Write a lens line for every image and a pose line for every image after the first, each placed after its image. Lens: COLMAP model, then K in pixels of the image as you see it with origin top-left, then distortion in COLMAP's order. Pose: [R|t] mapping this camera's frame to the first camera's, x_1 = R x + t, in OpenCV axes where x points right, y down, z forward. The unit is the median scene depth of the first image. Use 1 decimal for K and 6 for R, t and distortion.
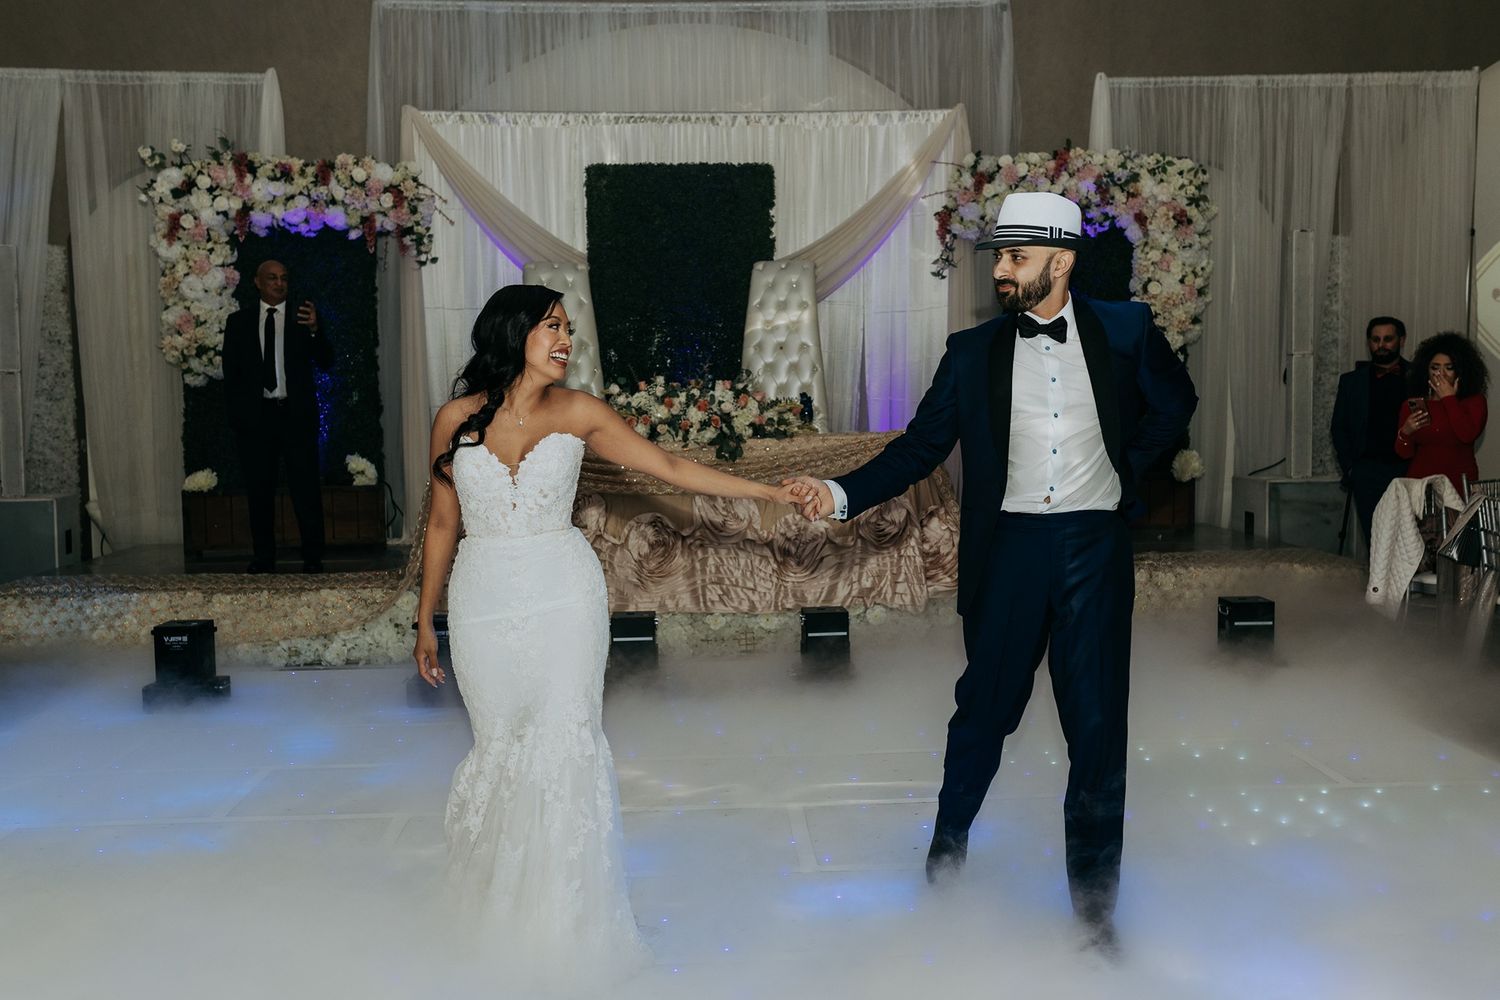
lens RADIAL K [[1463.7, 0, 753.8], [0, 1463.7, 499.8], [0, 0, 1]] dist [0.001922, 0.000000]
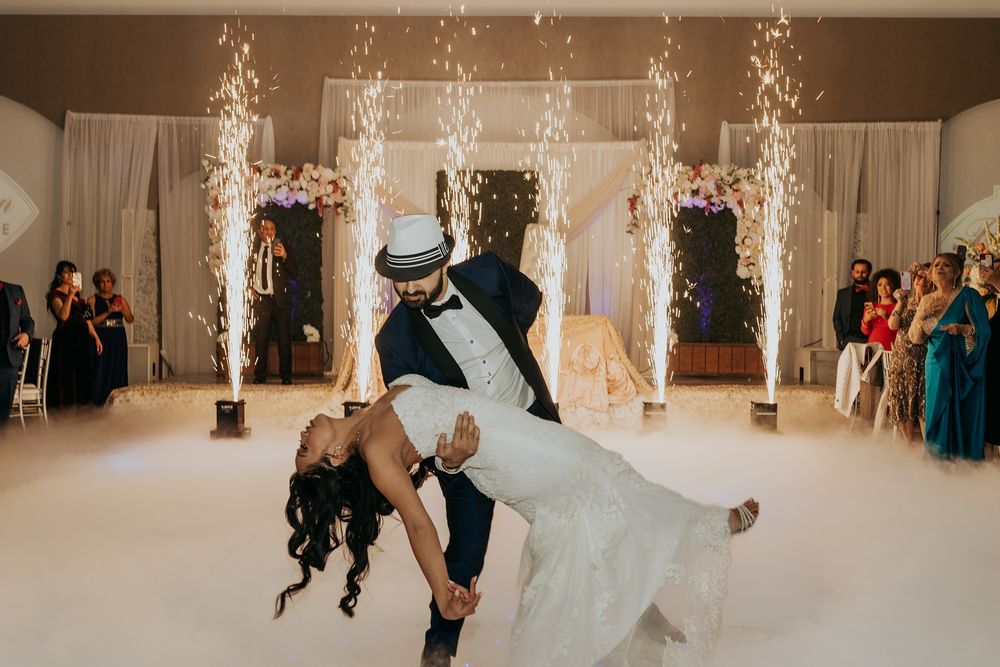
lens RADIAL K [[975.8, 0, 498.7], [0, 975.8, 332.7], [0, 0, 1]] dist [0.001922, 0.000000]
pose [[0.998329, 0.019976, -0.054217, 0.034064], [-0.022311, 0.998835, -0.042798, 0.026124], [0.053298, 0.043936, 0.997612, -0.213552]]
